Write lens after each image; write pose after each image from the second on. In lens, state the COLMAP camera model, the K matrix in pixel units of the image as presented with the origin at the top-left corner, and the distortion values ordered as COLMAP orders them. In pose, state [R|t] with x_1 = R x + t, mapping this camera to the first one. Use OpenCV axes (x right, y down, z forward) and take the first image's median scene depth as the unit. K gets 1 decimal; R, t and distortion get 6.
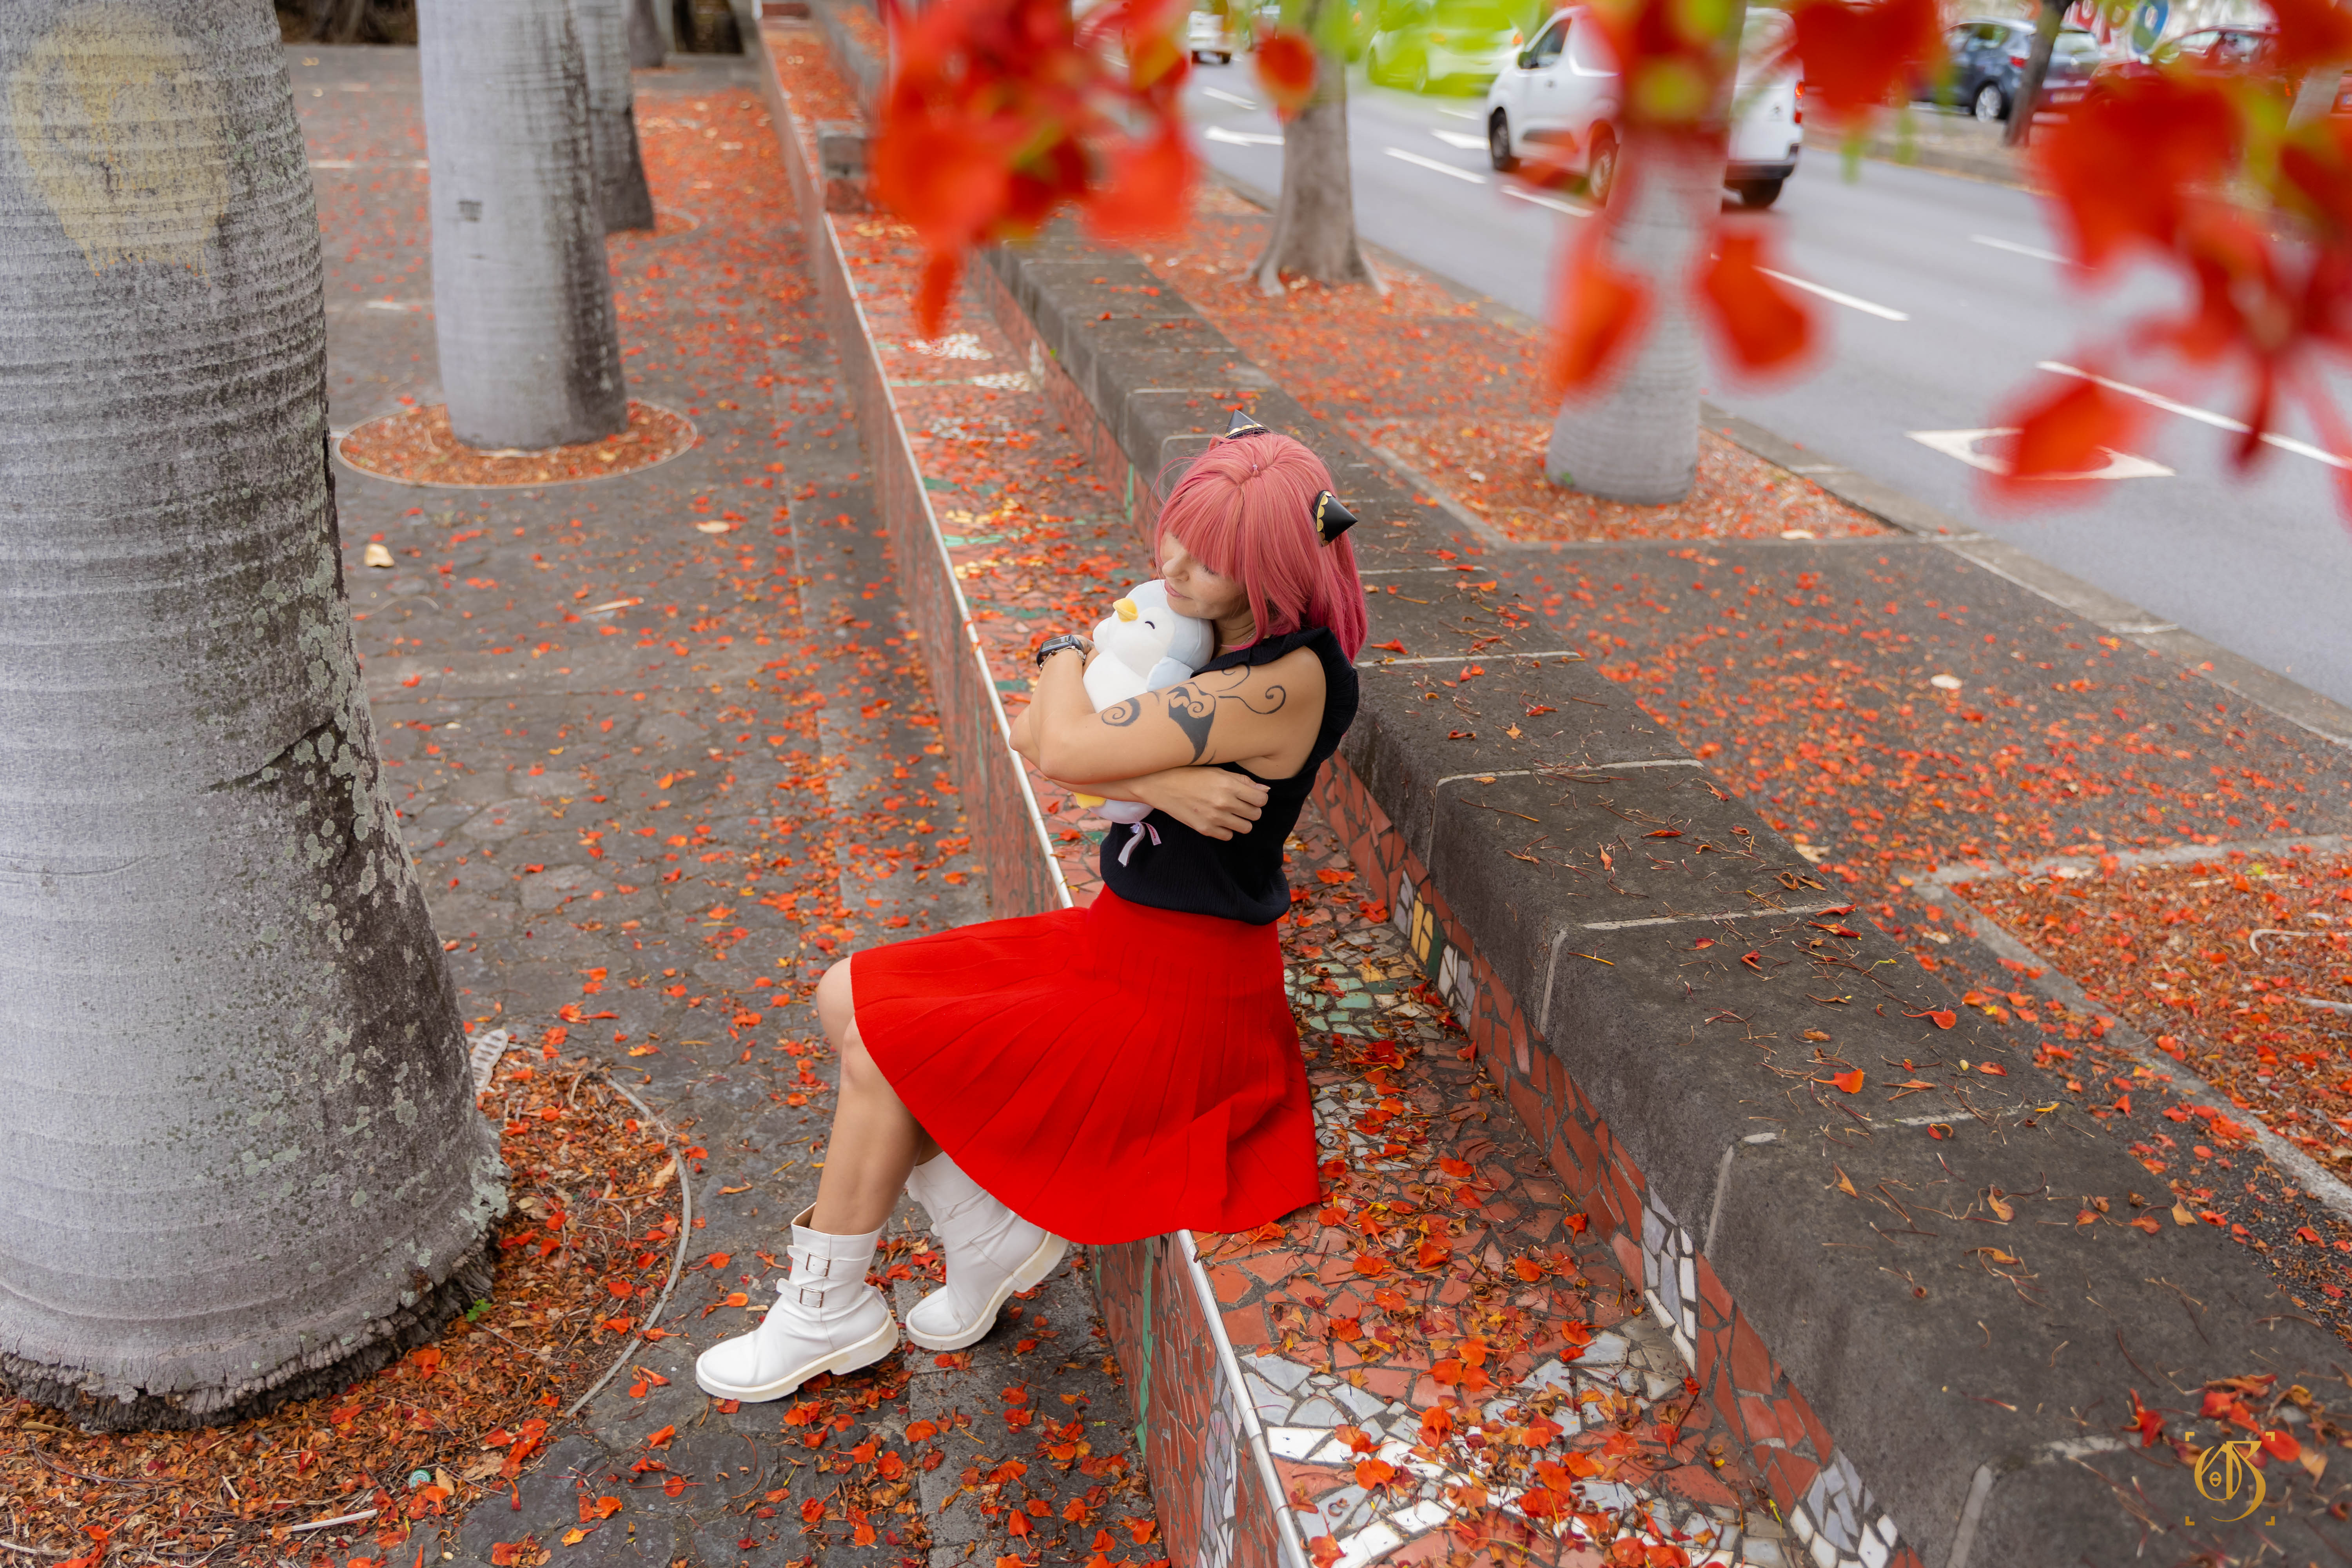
lens RADIAL K [[1873.9, 0, 1179.4], [0, 1873.9, 783.8], [0, 0, 1]] dist [0.016732, -0.018892]
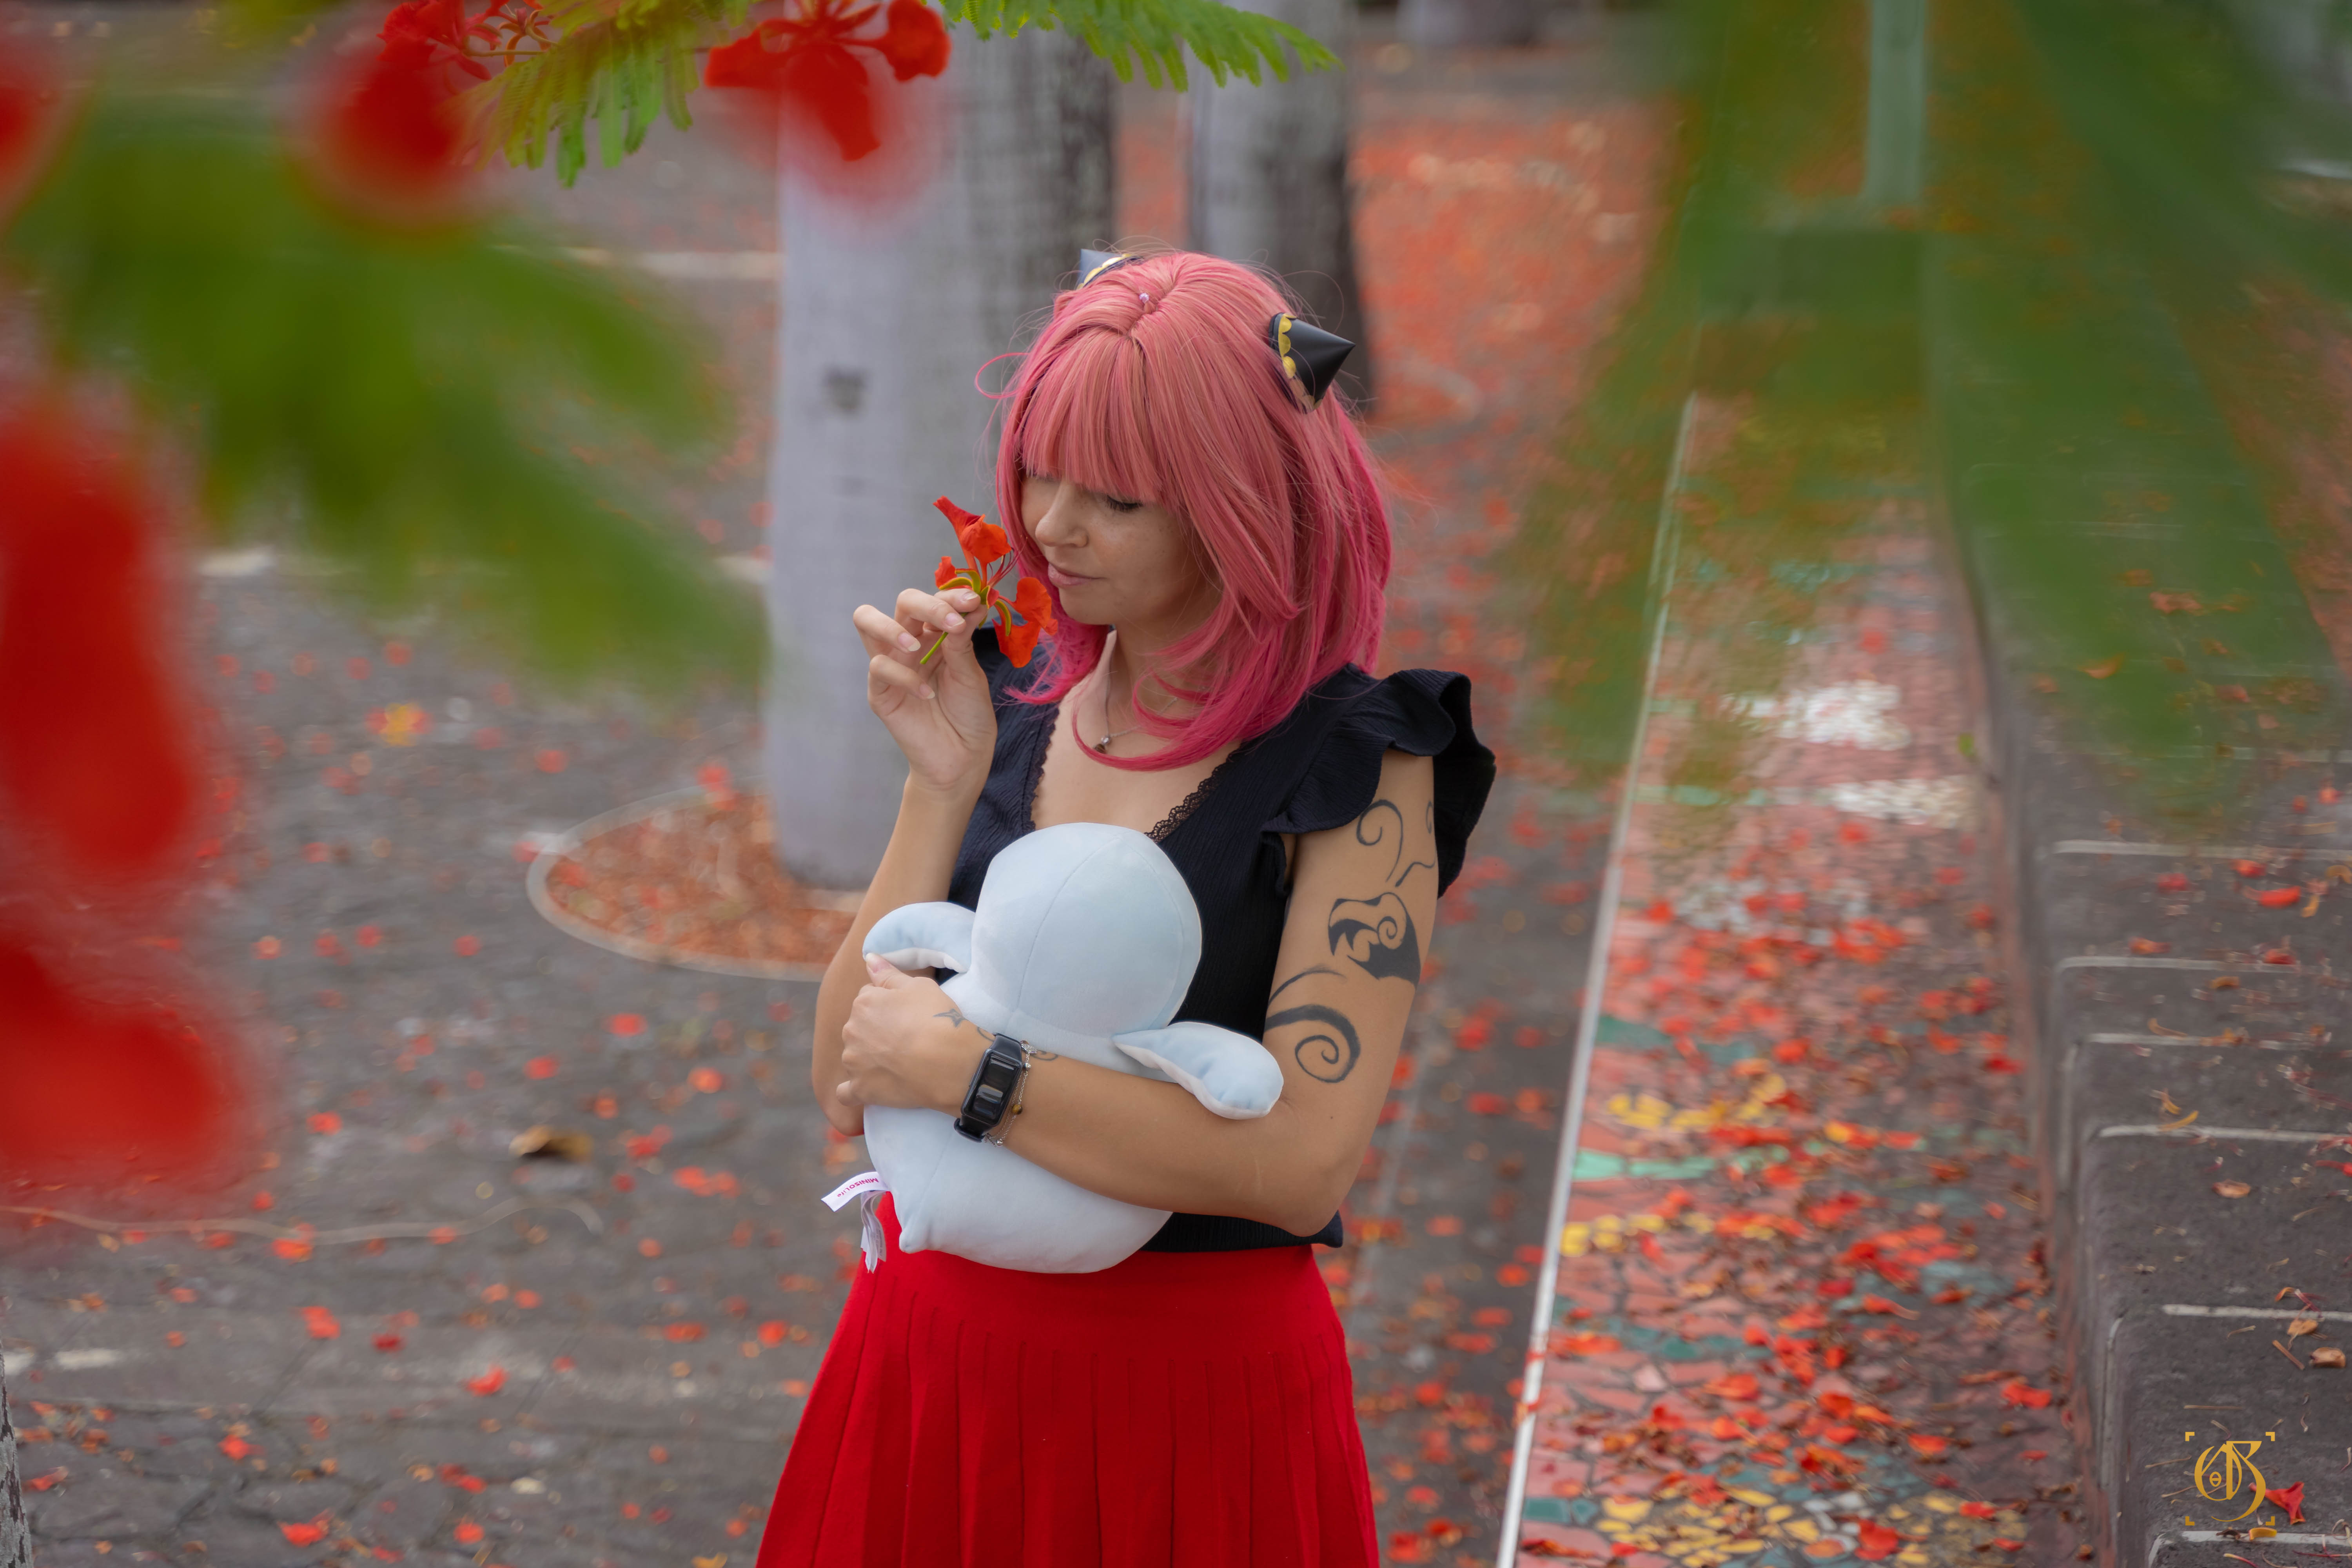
lens RADIAL K [[4721.5, 0, 1176.0], [0, 4721.5, 784.0], [0, 0, 1]] dist [-0.025067, 0.219386]
pose [[0.936836, 0.044307, -0.346950, 0.274921], [-0.113396, 0.976841, -0.181445, -0.012302], [0.330876, 0.209327, 0.920165, -0.086438]]
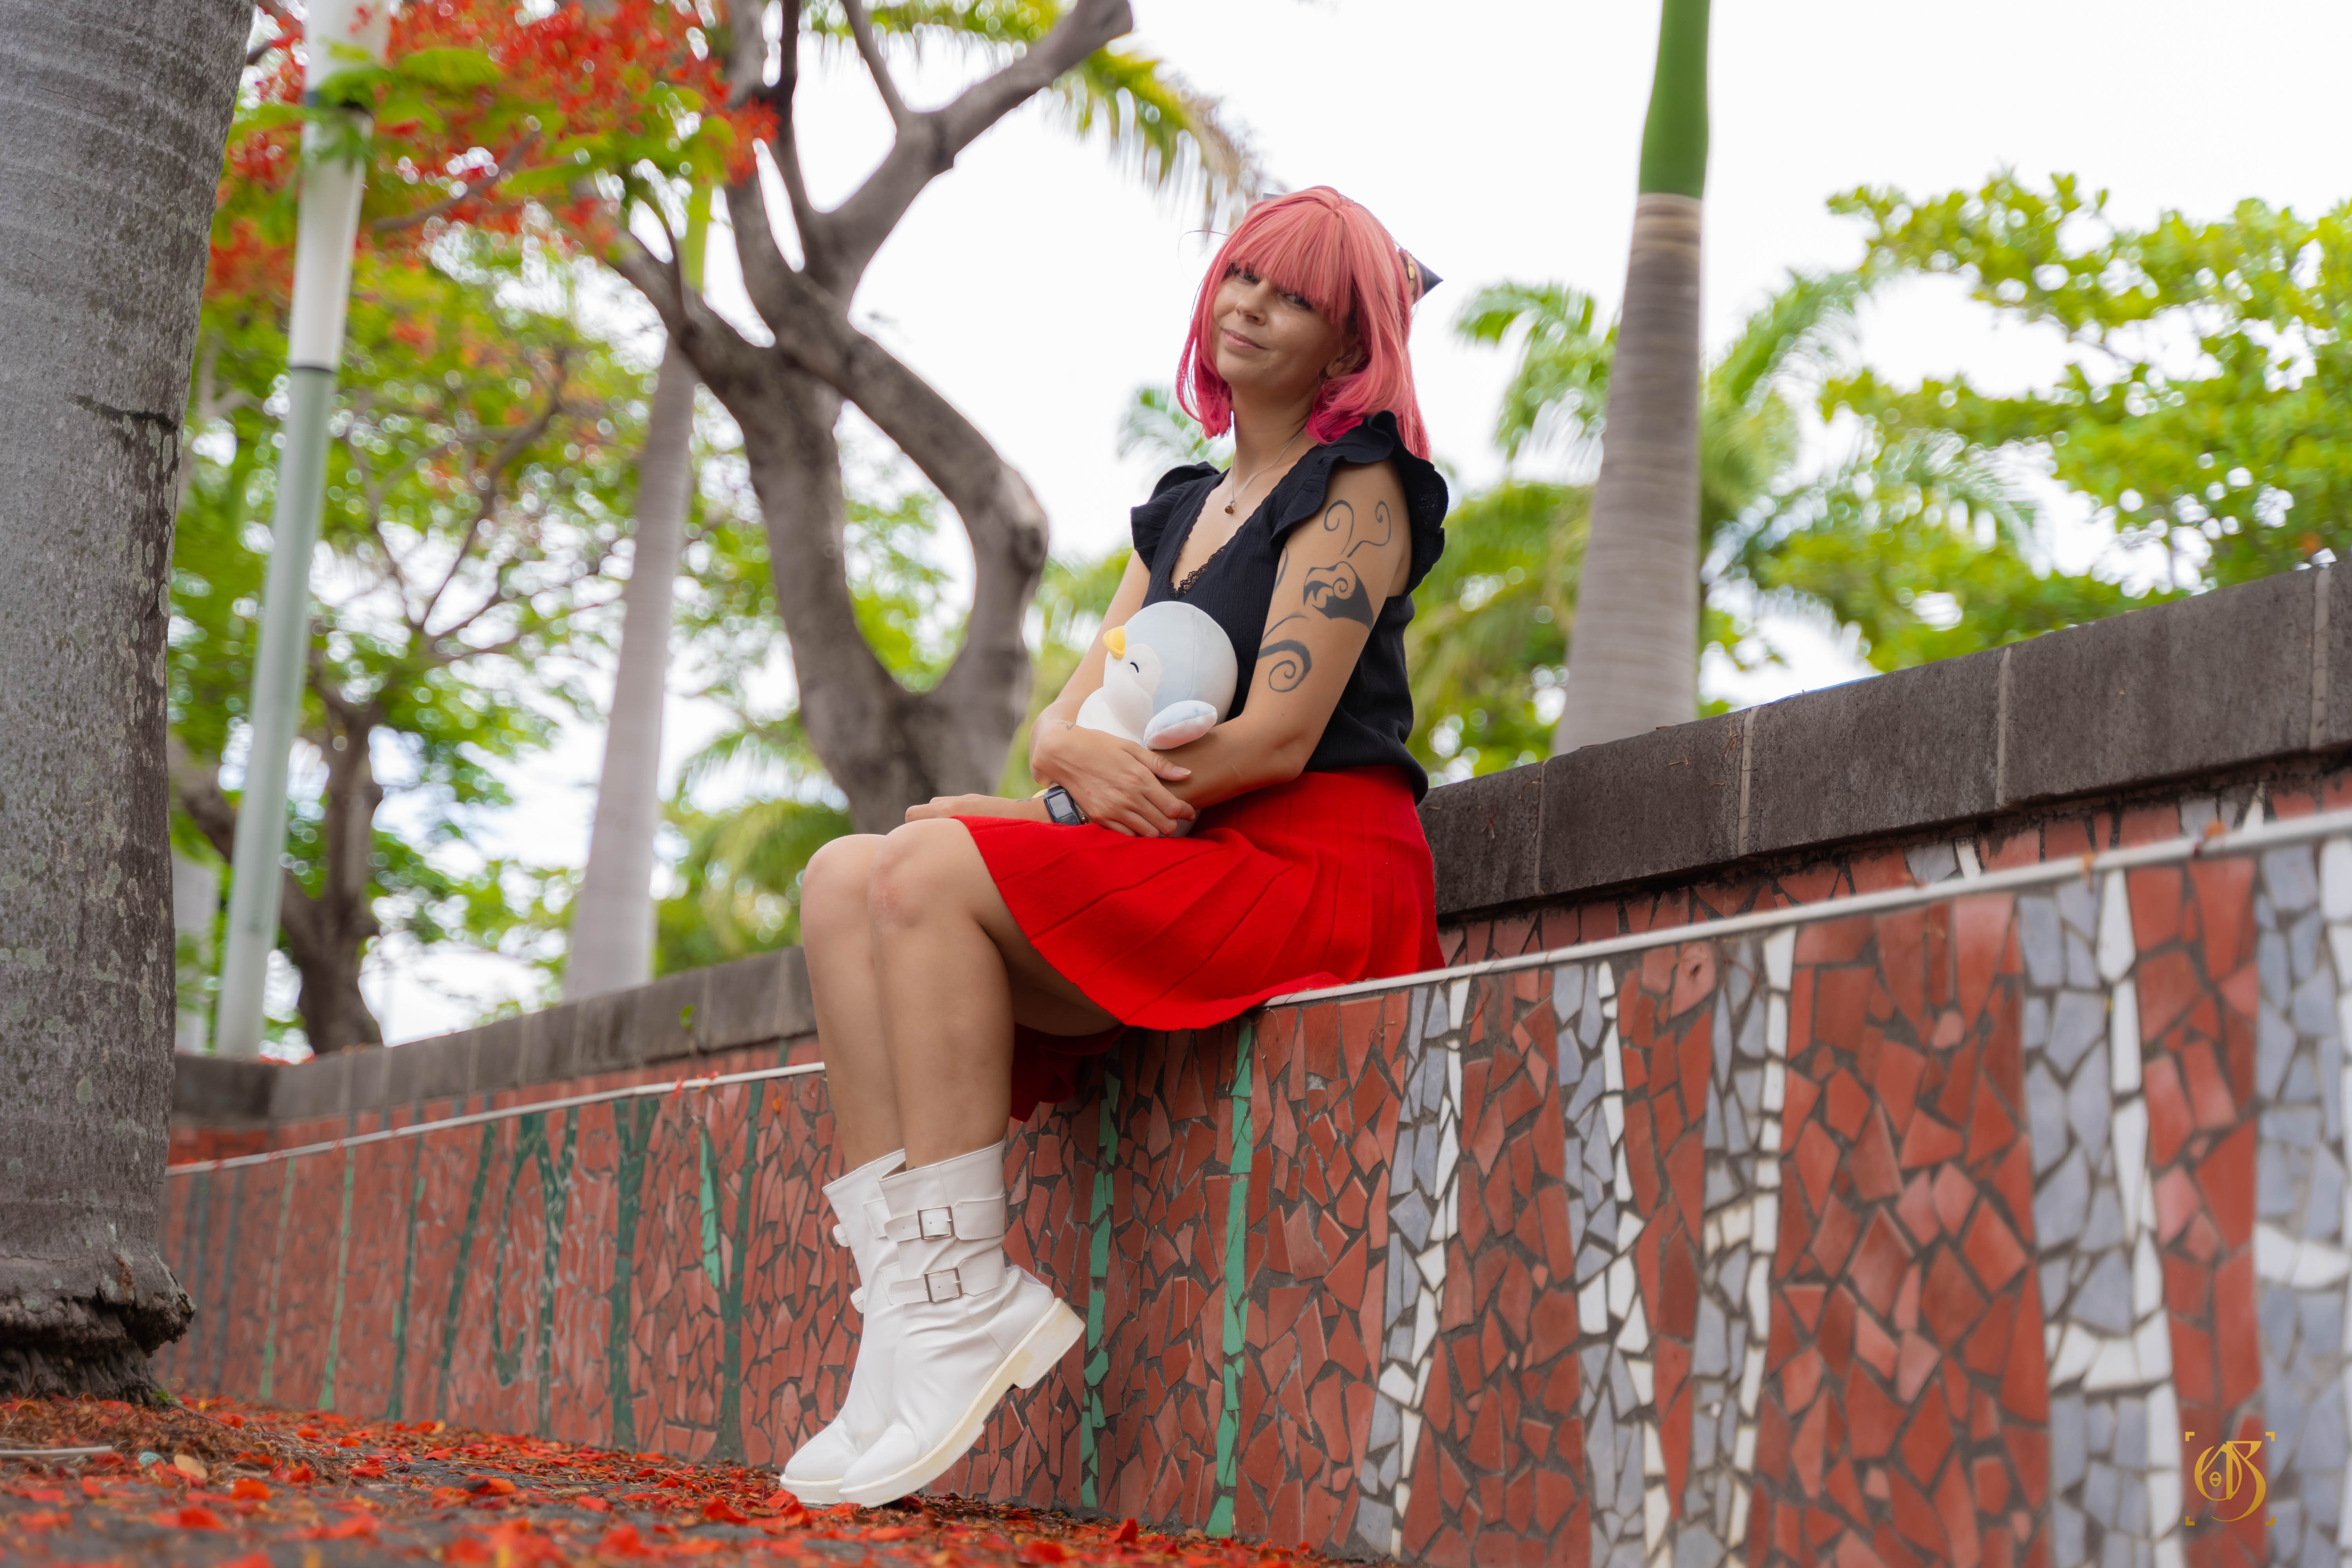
lens RADIAL K [[4162.4, 0, 1176.9], [0, 4162.4, 776.3], [0, 0, 1]] dist [0.003561, 0.034306]
pose [[0.984513, 0.045968, 0.169175, -0.288788], [0.055098, 0.834976, -0.547520, 0.910778], [-0.166426, 0.548362, 0.819513, -0.337718]]
